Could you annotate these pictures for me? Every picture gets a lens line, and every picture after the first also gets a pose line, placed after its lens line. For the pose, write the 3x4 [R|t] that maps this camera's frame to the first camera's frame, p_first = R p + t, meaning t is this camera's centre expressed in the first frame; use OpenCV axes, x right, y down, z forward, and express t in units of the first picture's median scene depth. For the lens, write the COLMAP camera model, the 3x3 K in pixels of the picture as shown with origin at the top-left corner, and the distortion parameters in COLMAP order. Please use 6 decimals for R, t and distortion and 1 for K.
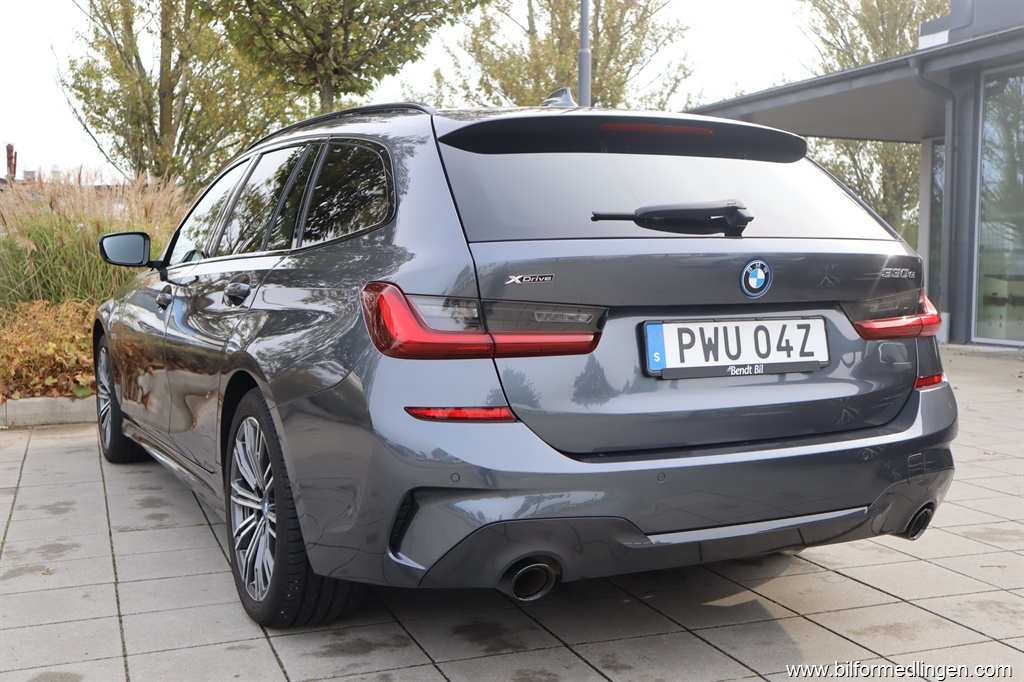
lens RADIAL K [[1173.2, 0, 512.0], [0, 1173.2, 341.0], [0, 0, 1]] dist [0.004815, 0.005126]
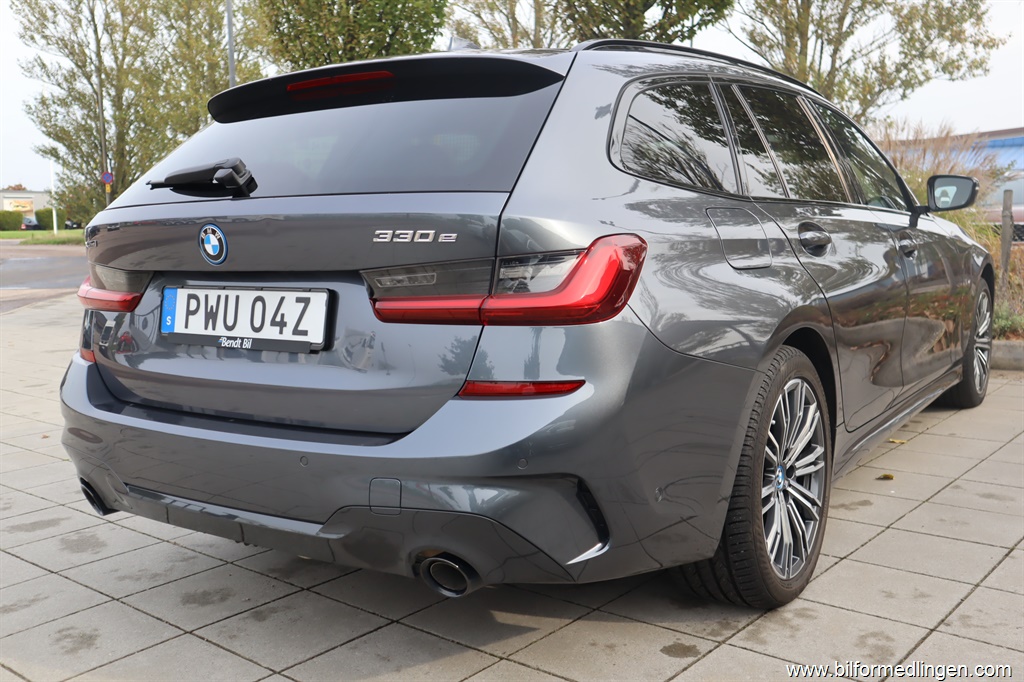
lens RADIAL K [[990.1, 0, 512.0], [0, 990.1, 341.0], [0, 0, 1]] dist [-0.007986, 0.008192]
pose [[0.481027, 0.093685, -0.871686, 0.979865], [-0.035374, 0.995538, 0.087476, -0.052617], [0.875992, -0.011243, 0.482195, 0.806243]]
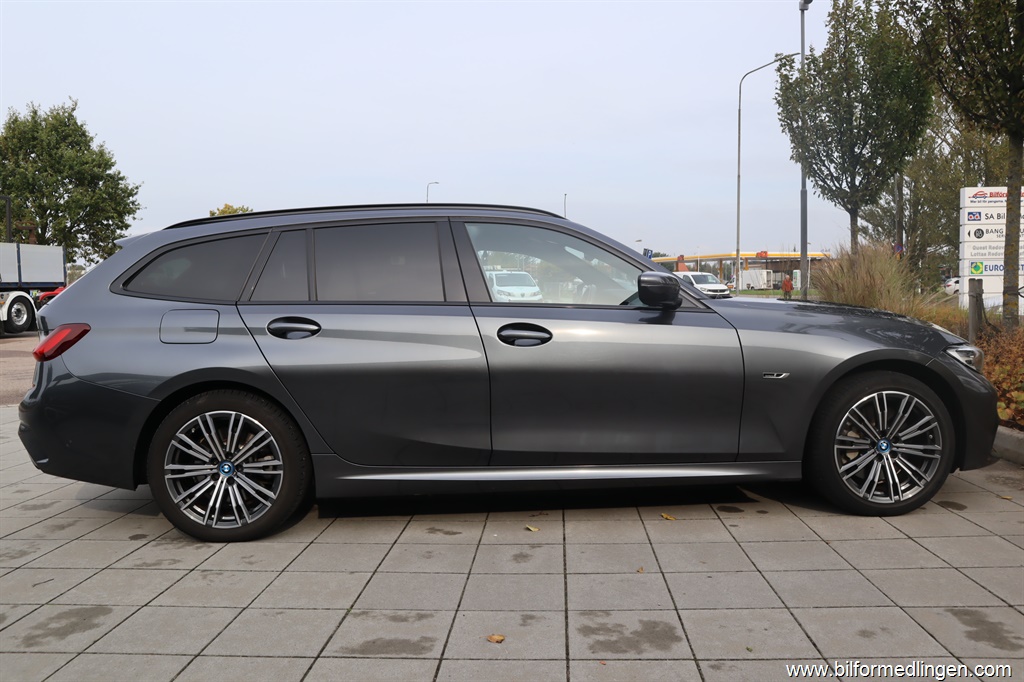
lens RADIAL K [[801.8, 0, 512.0], [0, 801.8, 341.0], [0, 0, 1]] dist [-0.081490, -0.000951]
pose [[-0.395688, 0.064112, -0.916144, 1.242837], [-0.050897, 0.994496, 0.091578, -0.184541], [0.916974, 0.082865, -0.390247, 2.318649]]
